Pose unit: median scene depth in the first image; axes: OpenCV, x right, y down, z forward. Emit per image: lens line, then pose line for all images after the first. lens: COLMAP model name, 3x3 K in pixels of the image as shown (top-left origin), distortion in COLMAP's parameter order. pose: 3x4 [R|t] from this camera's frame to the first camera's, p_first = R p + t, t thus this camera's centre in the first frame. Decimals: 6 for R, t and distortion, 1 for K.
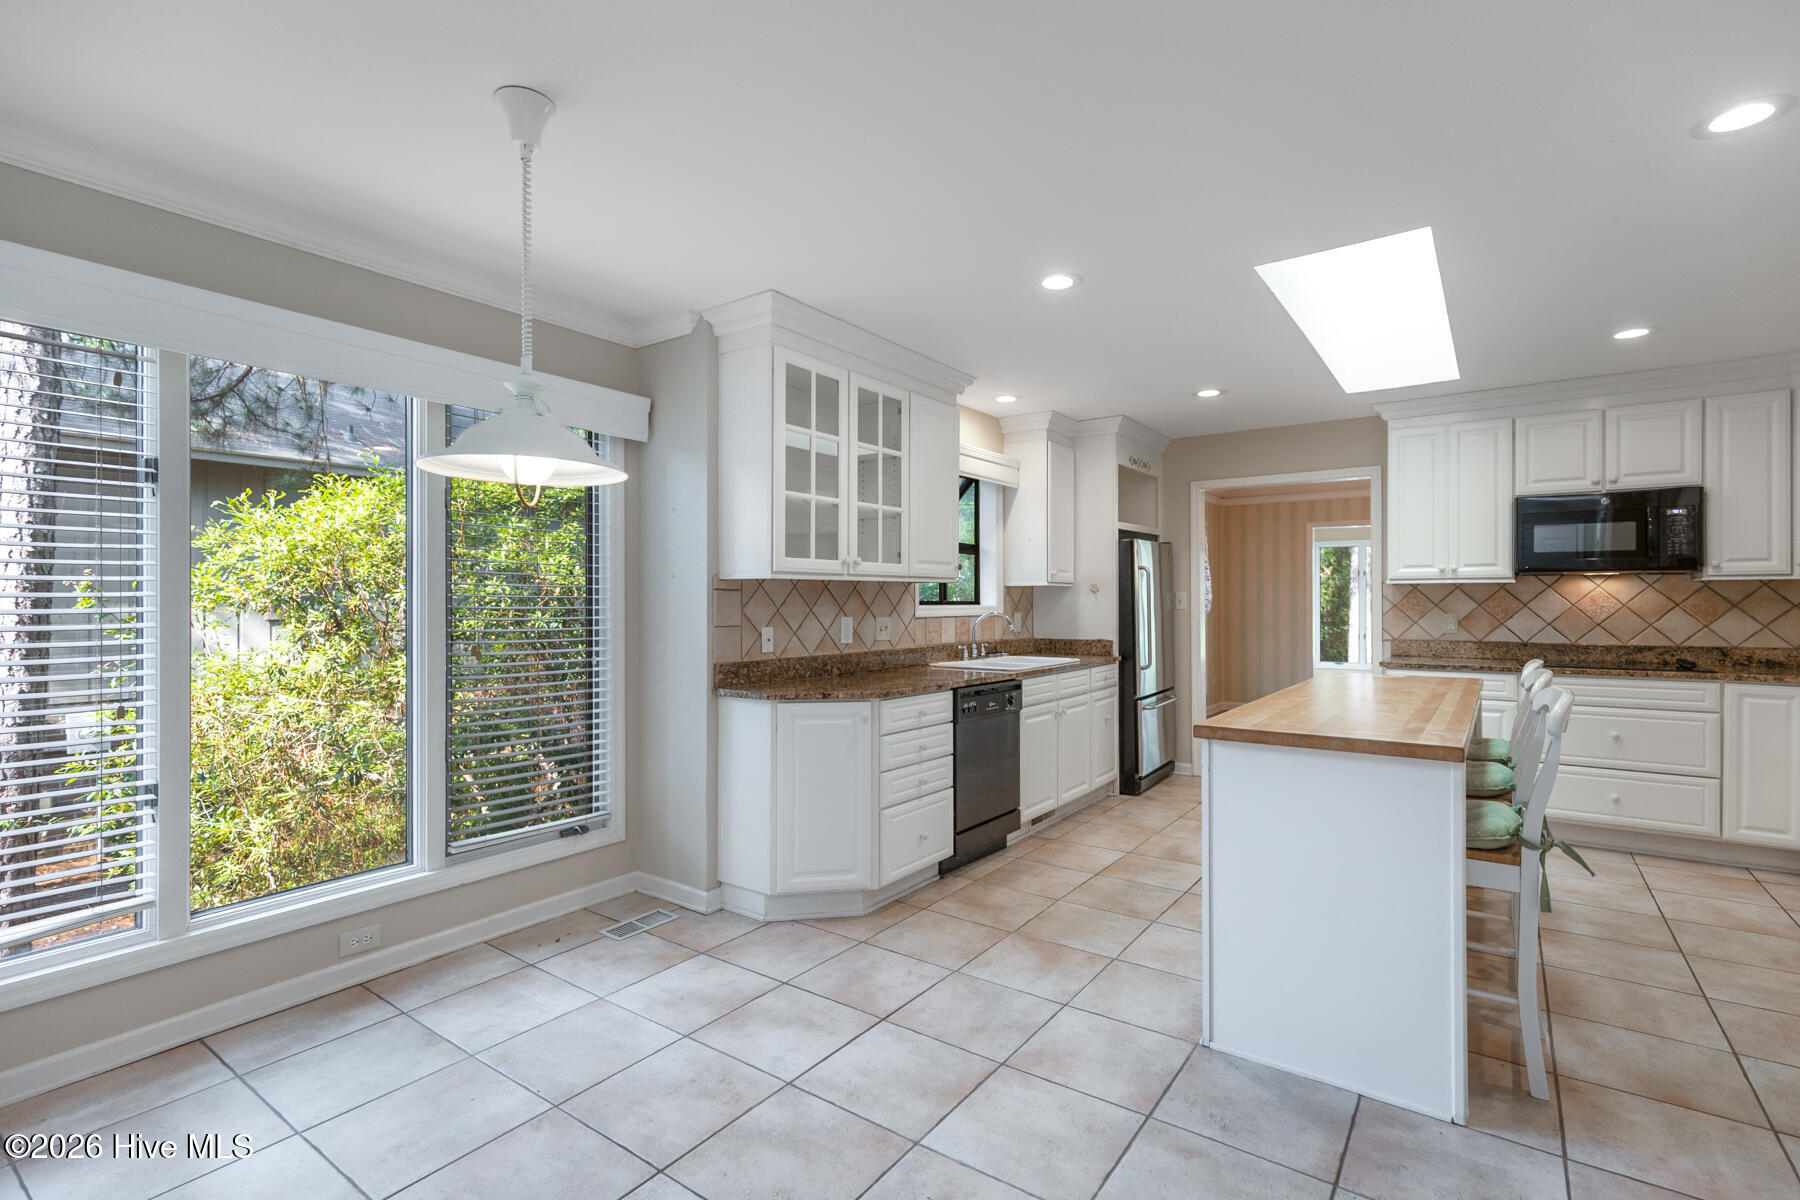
lens RADIAL K [[813.4, 0, 909.4], [0, 813.4, 595.0], [0, 0, 1]] dist [0.008275, -0.000649]
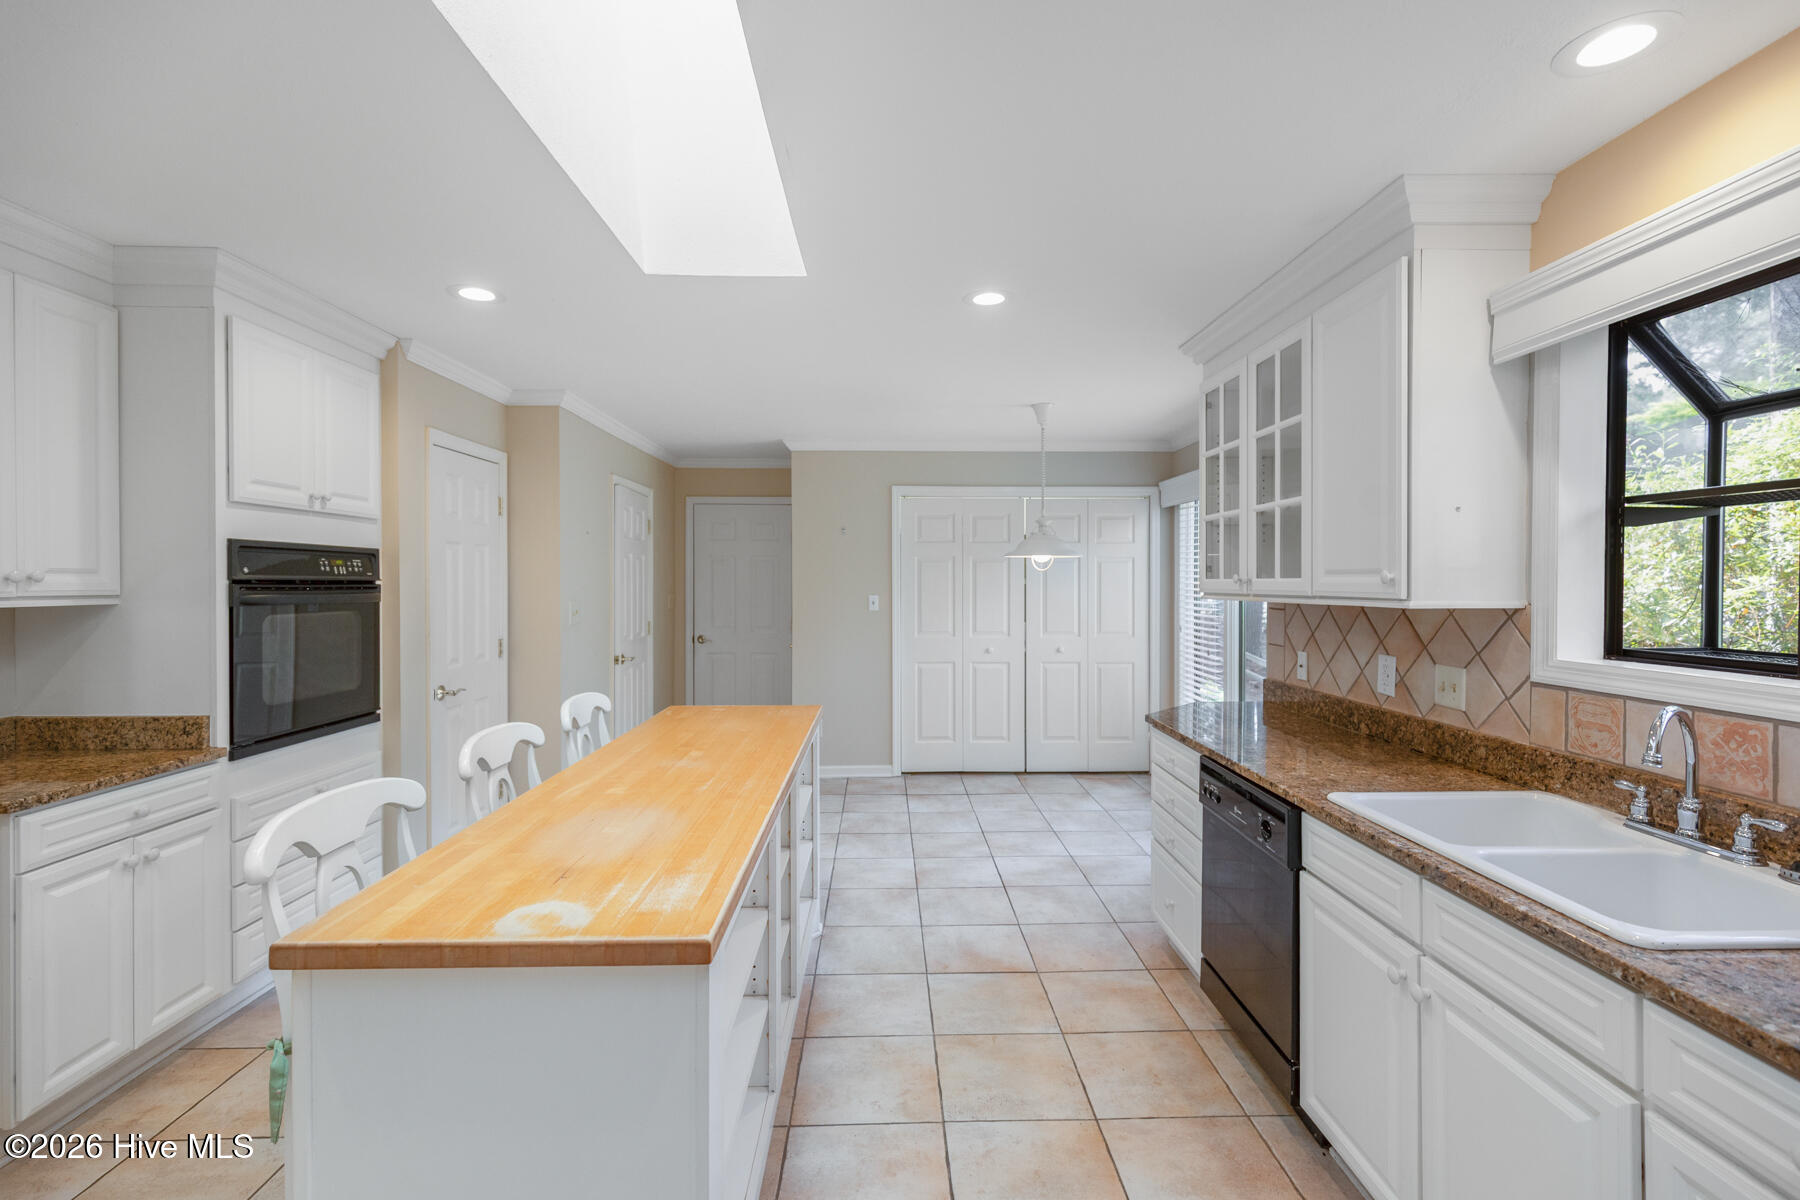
lens RADIAL K [[813.4, 0, 909.4], [0, 813.4, 595.0], [0, 0, 1]] dist [0.008275, -0.000649]
pose [[-0.792222, 0.011317, -0.610128, 0.618560], [0.005191, 0.999917, 0.011806, -0.031026], [0.610211, 0.006186, -0.792215, 1.246923]]
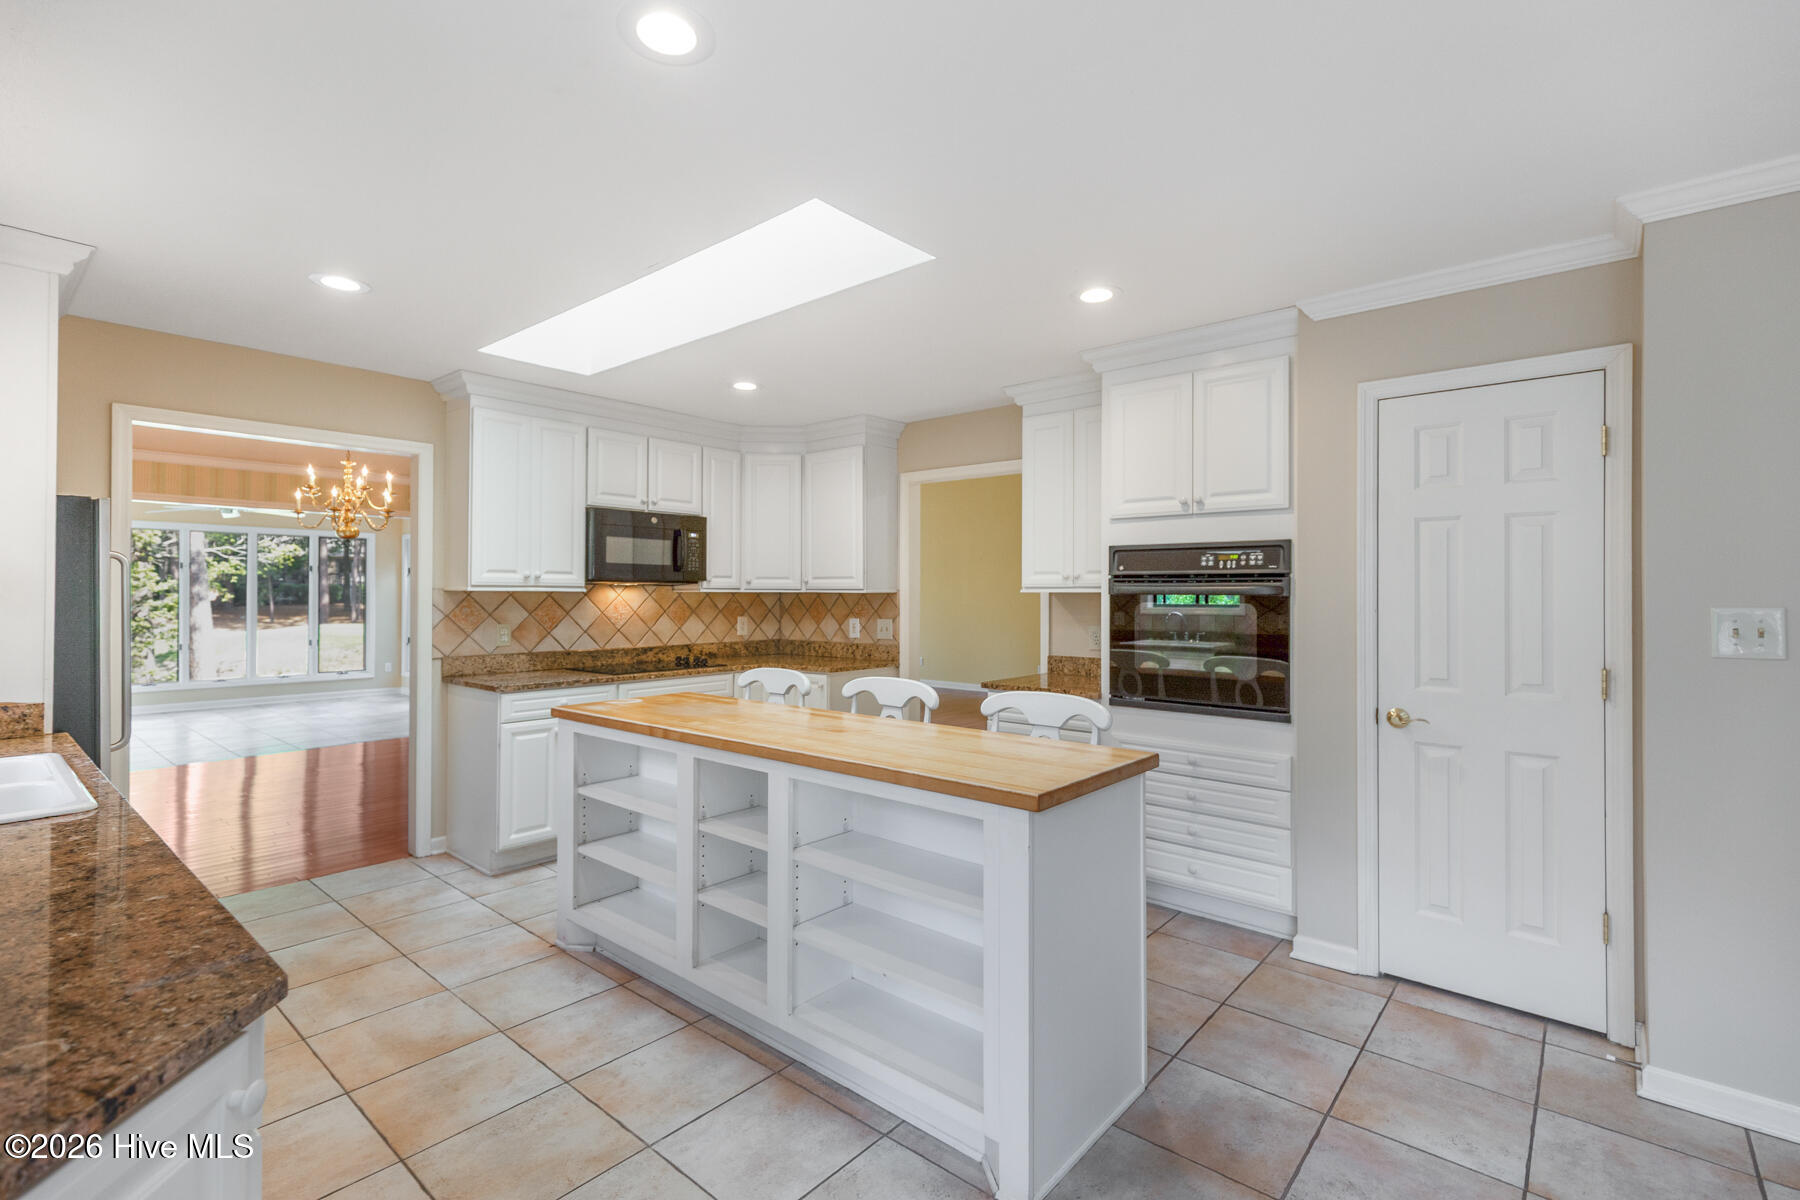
lens RADIAL K [[813.4, 0, 909.4], [0, 813.4, 595.0], [0, 0, 1]] dist [0.008275, -0.000649]
pose [[0.077598, 0.002414, 0.996982, -0.236141], [-0.008517, 0.999962, -0.001759, -0.013597], [-0.996948, -0.008354, 0.077616, 0.583498]]
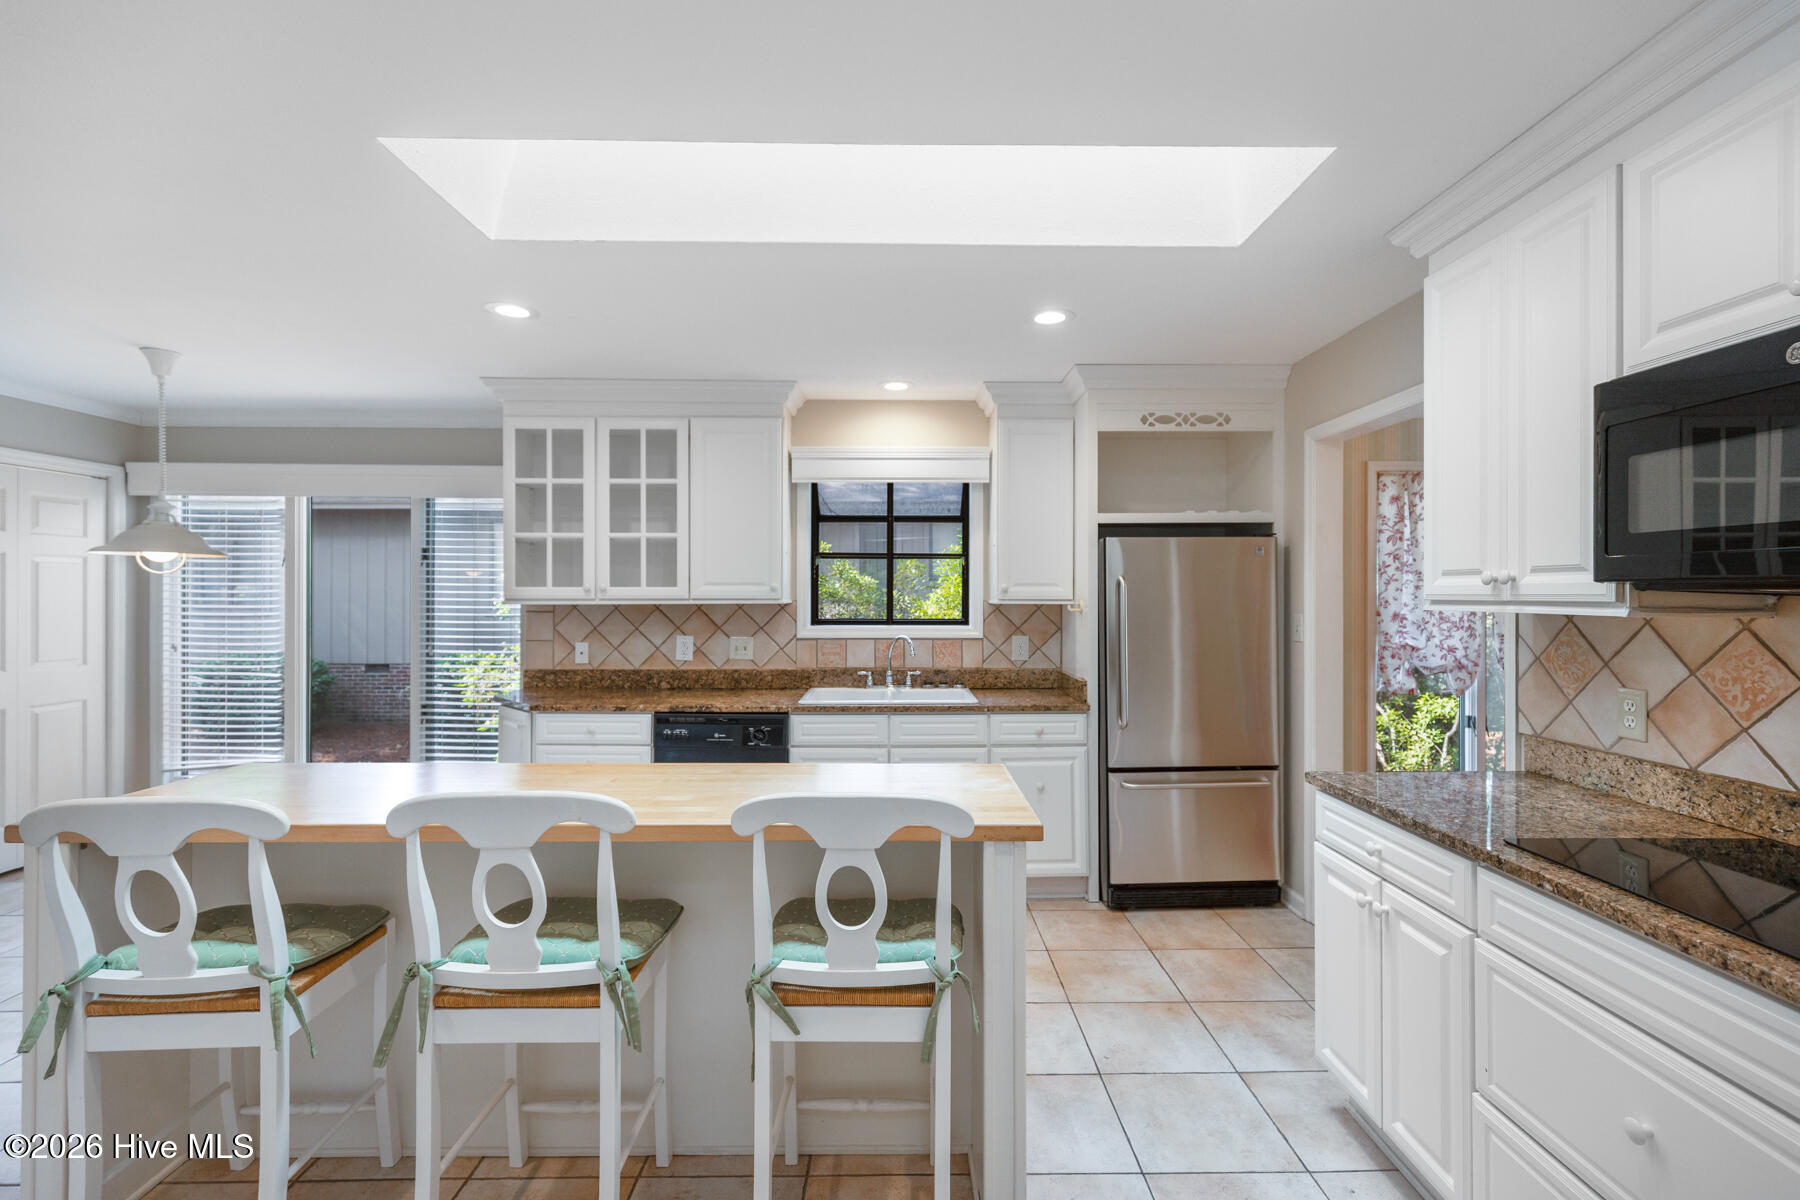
lens RADIAL K [[813.4, 0, 909.4], [0, 813.4, 595.0], [0, 0, 1]] dist [0.008275, -0.000649]
pose [[0.592375, 0.003377, -0.805656, 0.929348], [0.004175, 0.999965, 0.007261, -0.031984], [0.805652, -0.007664, 0.592340, 0.583871]]
